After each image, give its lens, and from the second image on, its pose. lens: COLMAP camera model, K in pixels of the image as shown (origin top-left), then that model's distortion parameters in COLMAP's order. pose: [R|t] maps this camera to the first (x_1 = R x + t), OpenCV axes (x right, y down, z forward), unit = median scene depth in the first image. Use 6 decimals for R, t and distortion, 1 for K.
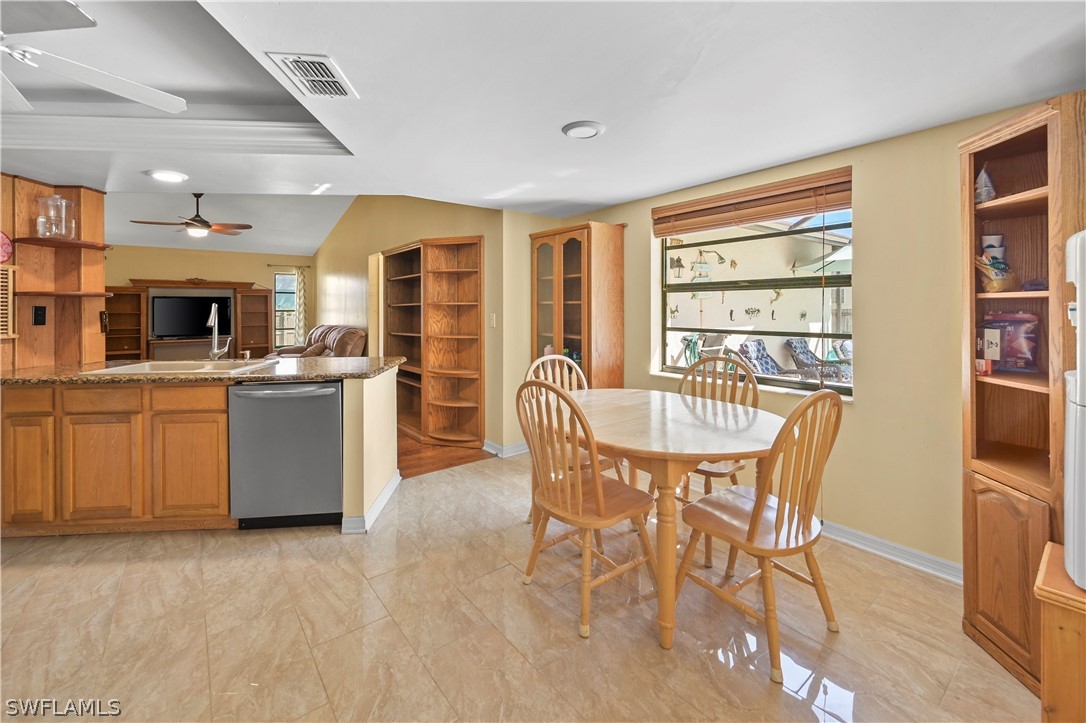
lens RADIAL K [[449.4, 0, 539.7], [0, 449.4, 302.7], [0, 0, 1]] dist [-0.000392, -0.000141]
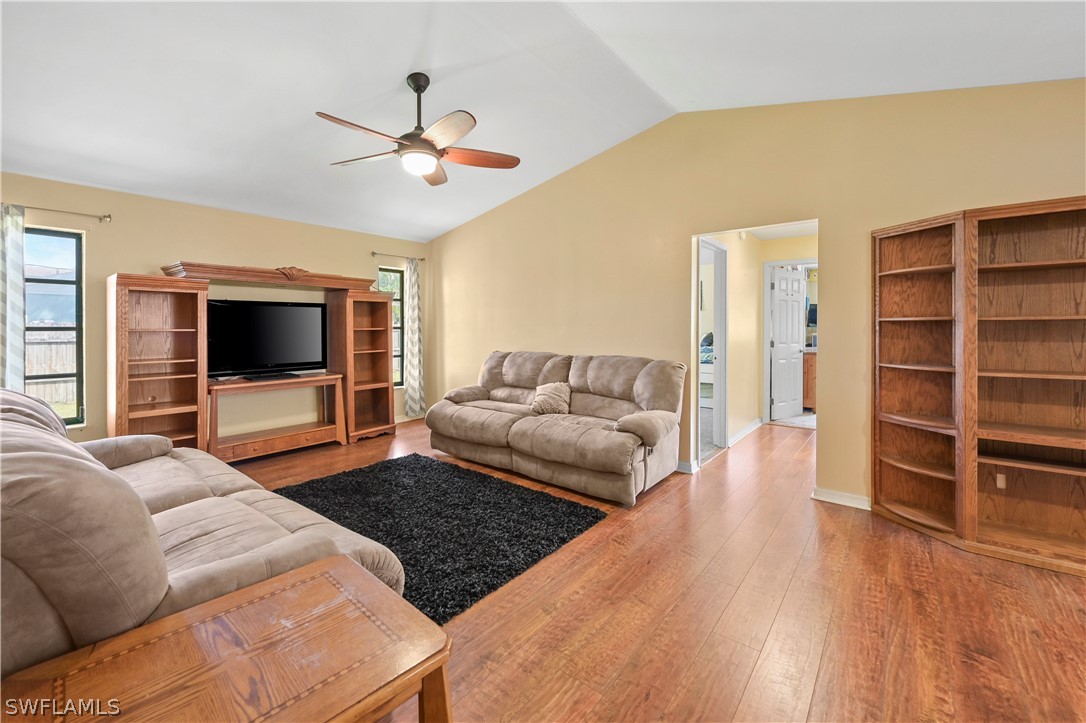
lens RADIAL K [[449.7, 0, 546.4], [0, 449.7, 325.7], [0, 0, 1]] dist [-0.000128, -0.000007]
pose [[0.972110, 0.009127, 0.234348, -1.829761], [-0.010590, 0.999931, 0.004986, 0.032243], [-0.234286, -0.007329, 0.972140, 1.238622]]
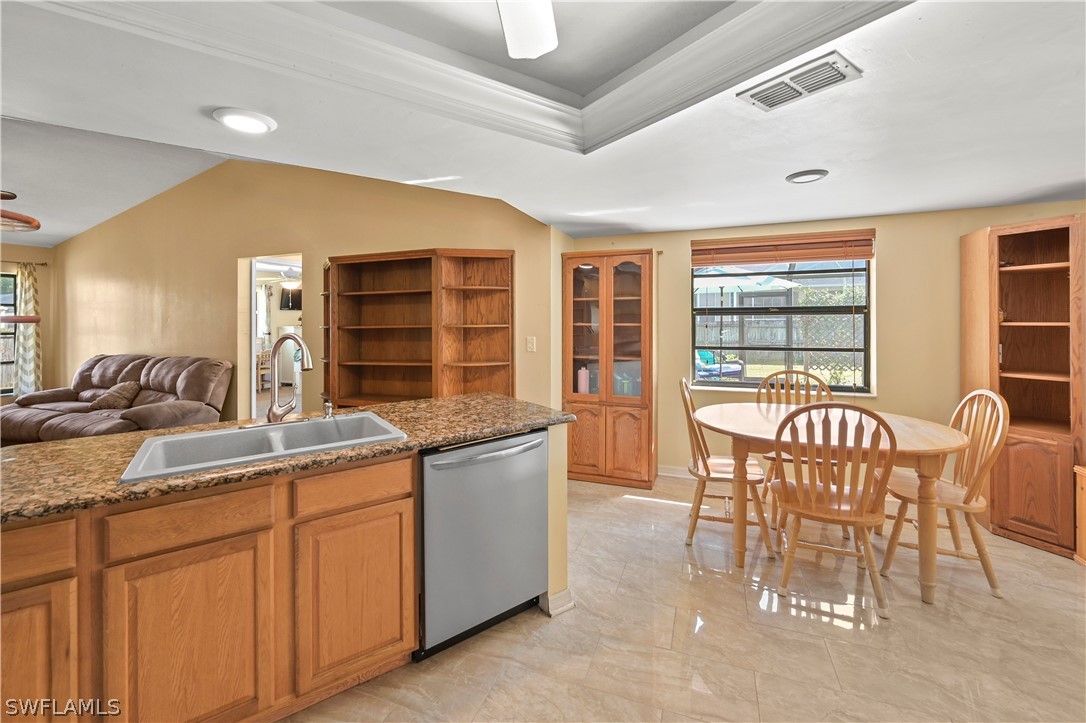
lens RADIAL K [[449.9, 0, 541.8], [0, 449.9, 319.2], [0, 0, 1]] dist [-0.000176, 0.000117]
pose [[0.856144, -0.000381, 0.516737, -0.887049], [-0.002435, 0.999986, 0.004770, -0.025773], [-0.516732, -0.005342, 0.856131, 0.323465]]
